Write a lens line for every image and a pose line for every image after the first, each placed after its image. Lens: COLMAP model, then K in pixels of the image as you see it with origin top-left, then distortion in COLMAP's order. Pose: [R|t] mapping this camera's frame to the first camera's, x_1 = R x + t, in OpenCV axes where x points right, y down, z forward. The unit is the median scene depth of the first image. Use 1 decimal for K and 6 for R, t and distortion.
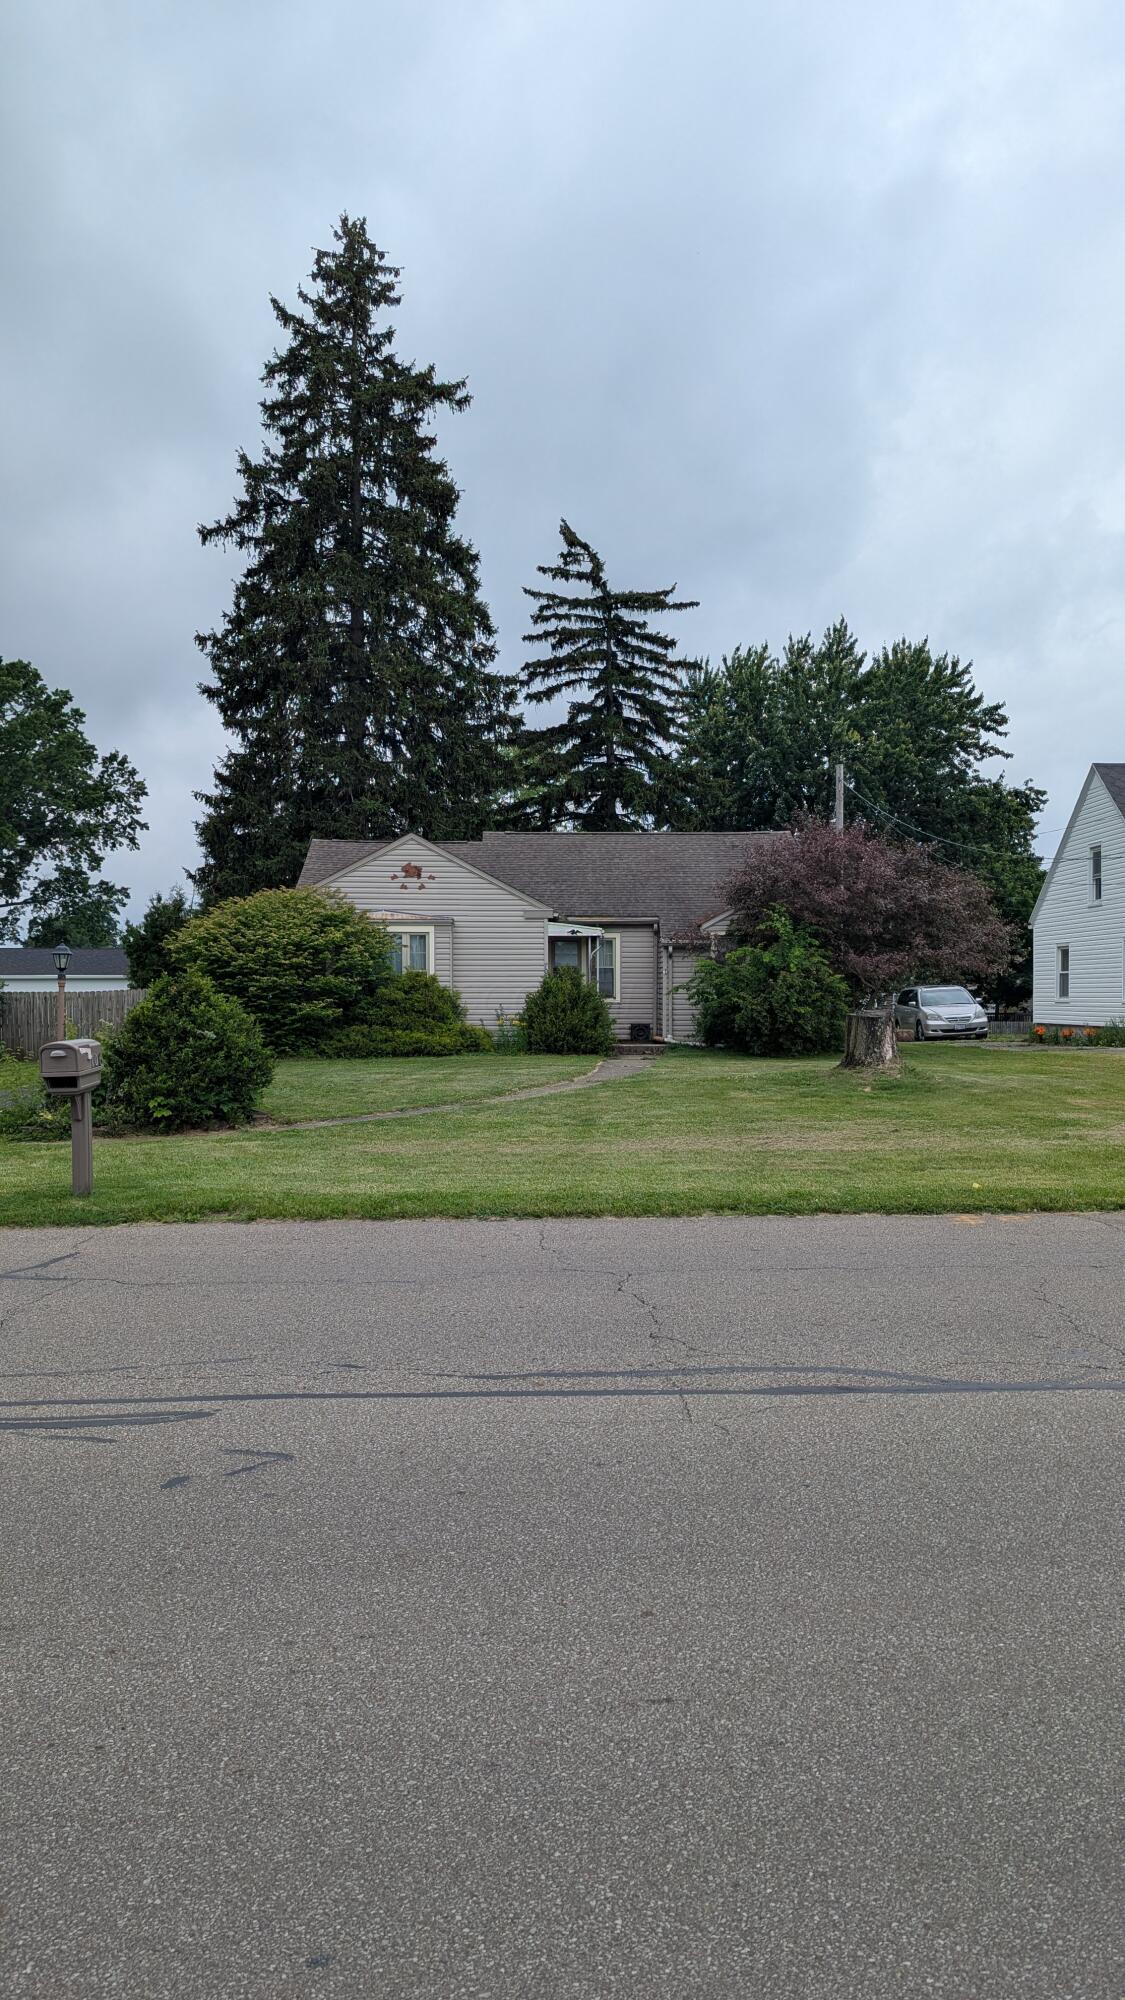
lens RADIAL K [[1402.0, 0, 563.2], [0, 1402.0, 998.1], [0, 0, 1]] dist [0.004469, -0.002076]
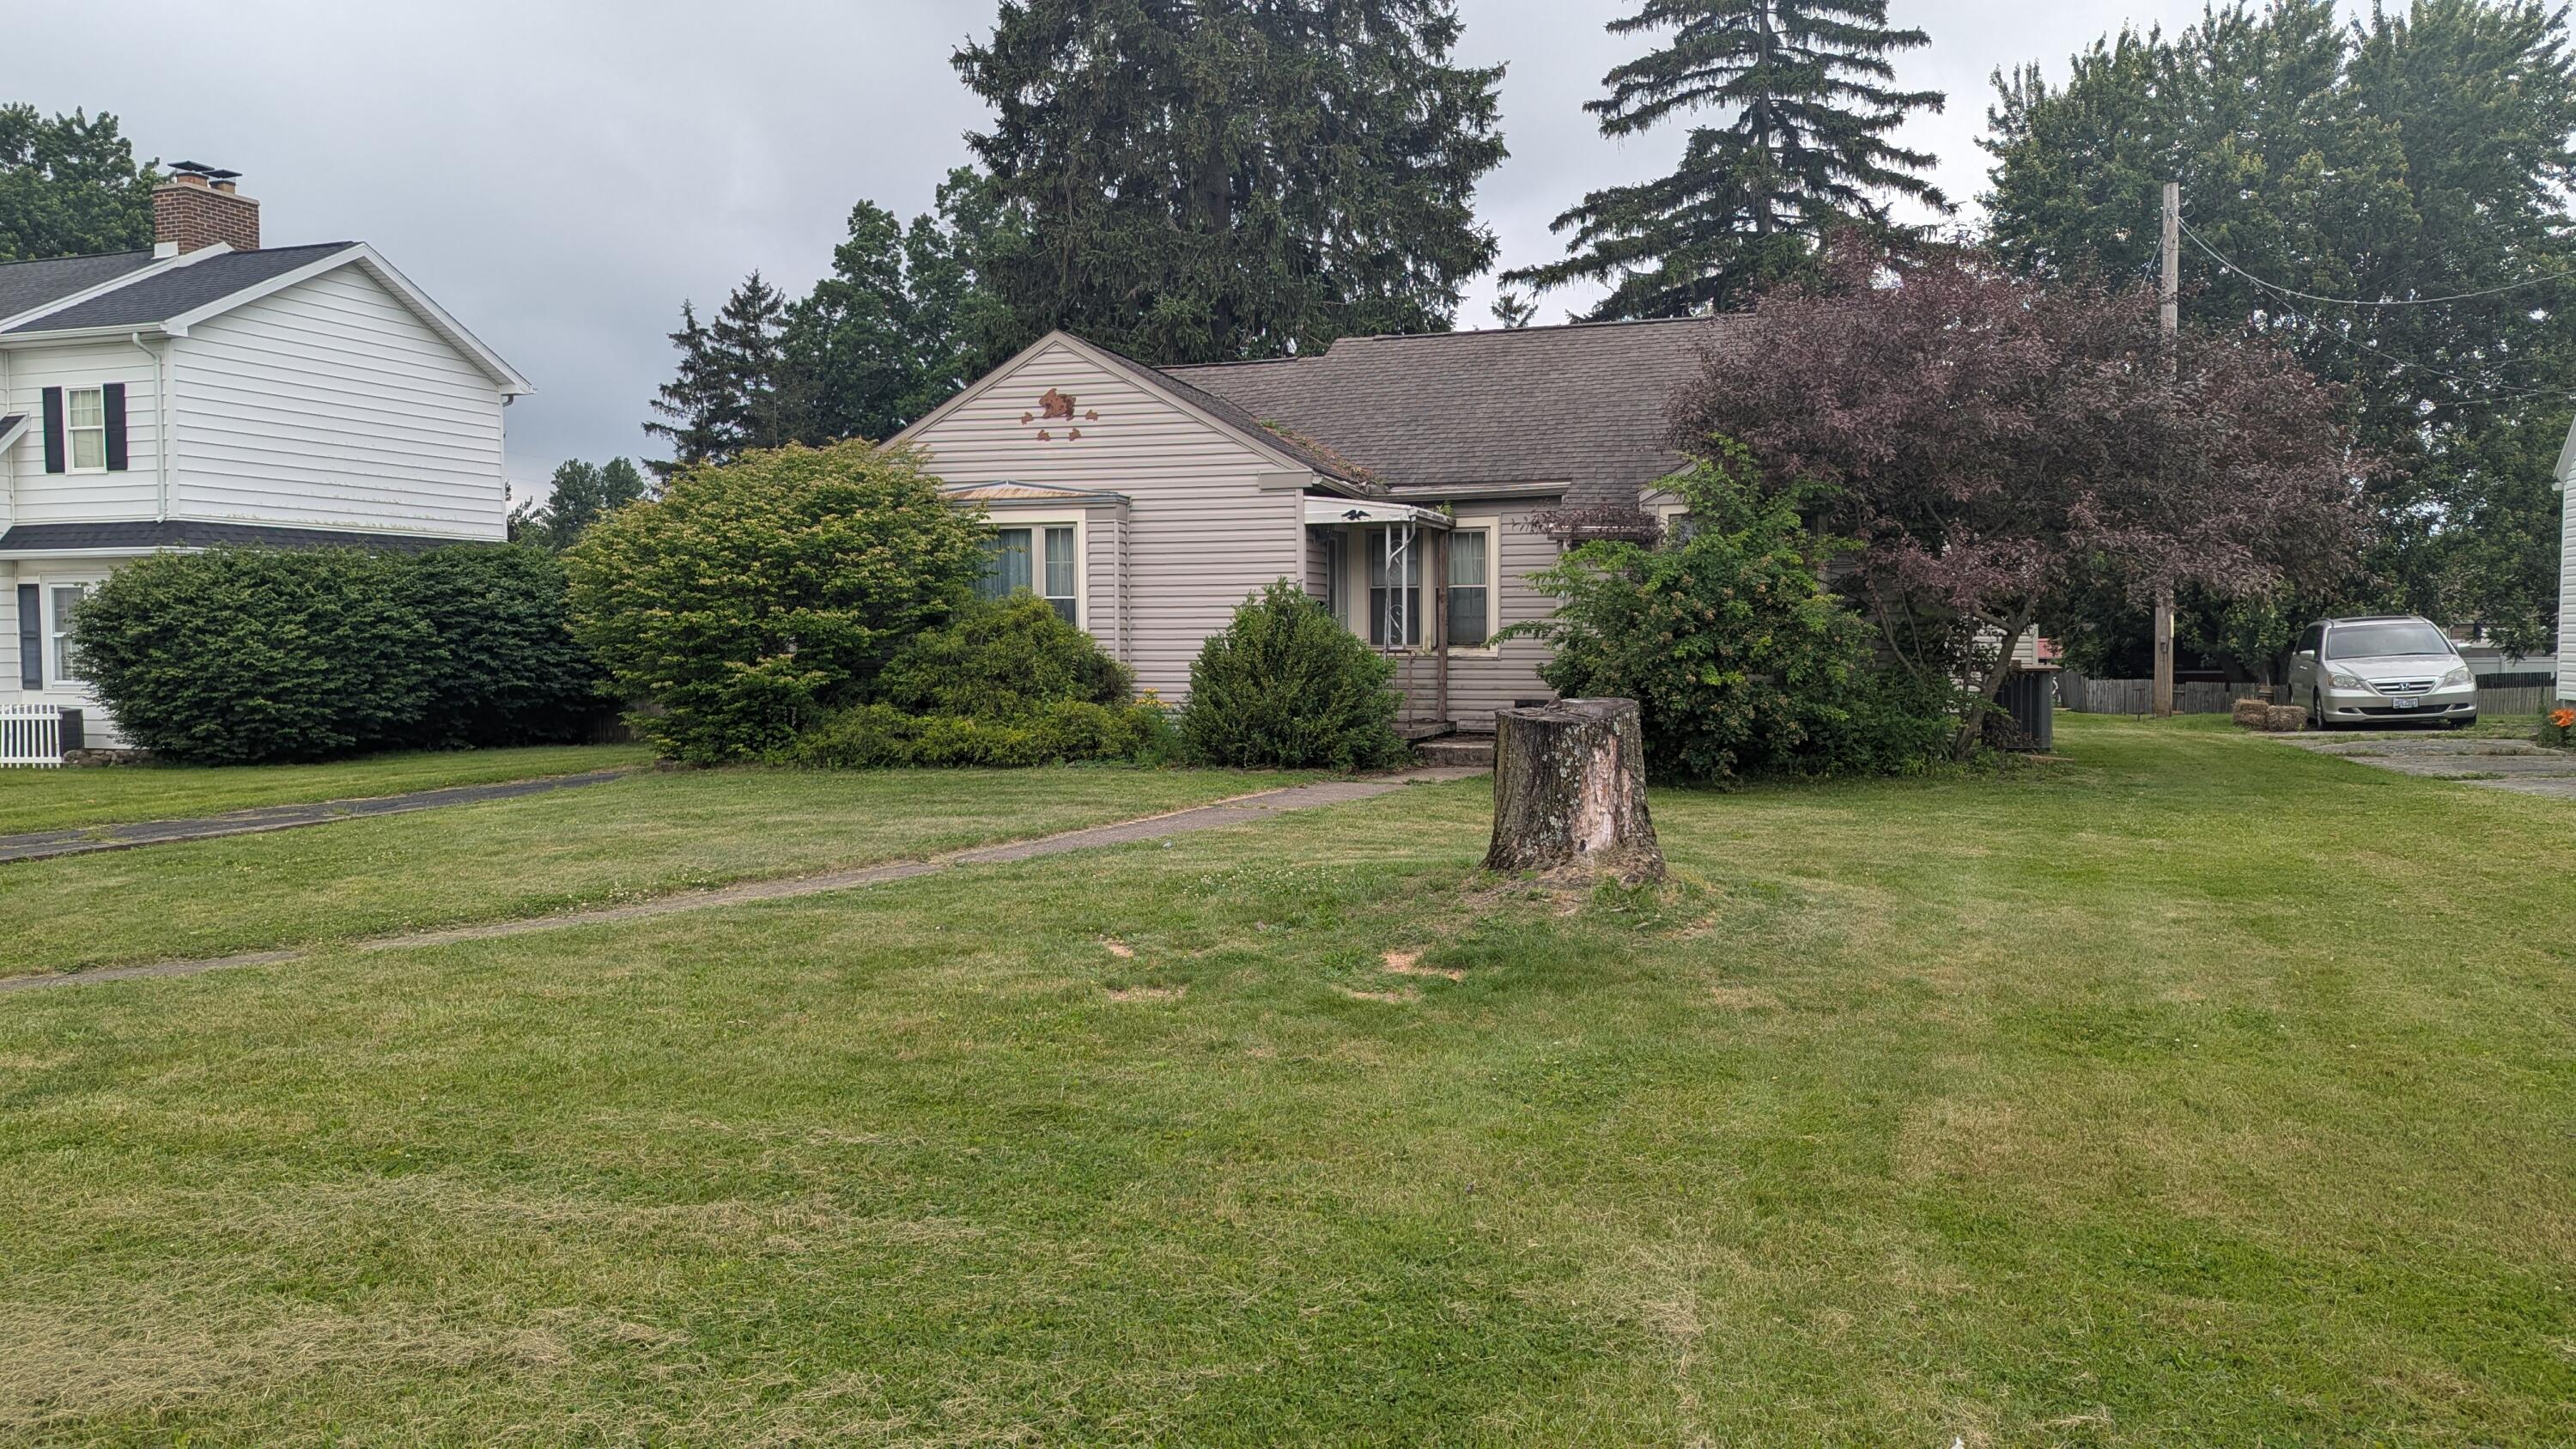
lens RADIAL K [[1806.0, 0, 1287.9], [0, 1806.0, 729.4], [0, 0, 1]] dist [0.004469, -0.002076]
pose [[0.930362, 0.015769, -0.366303, 0.167476], [0.002955, 0.998720, 0.050500, -0.003087], [0.366630, -0.048066, 0.929124, 0.307303]]
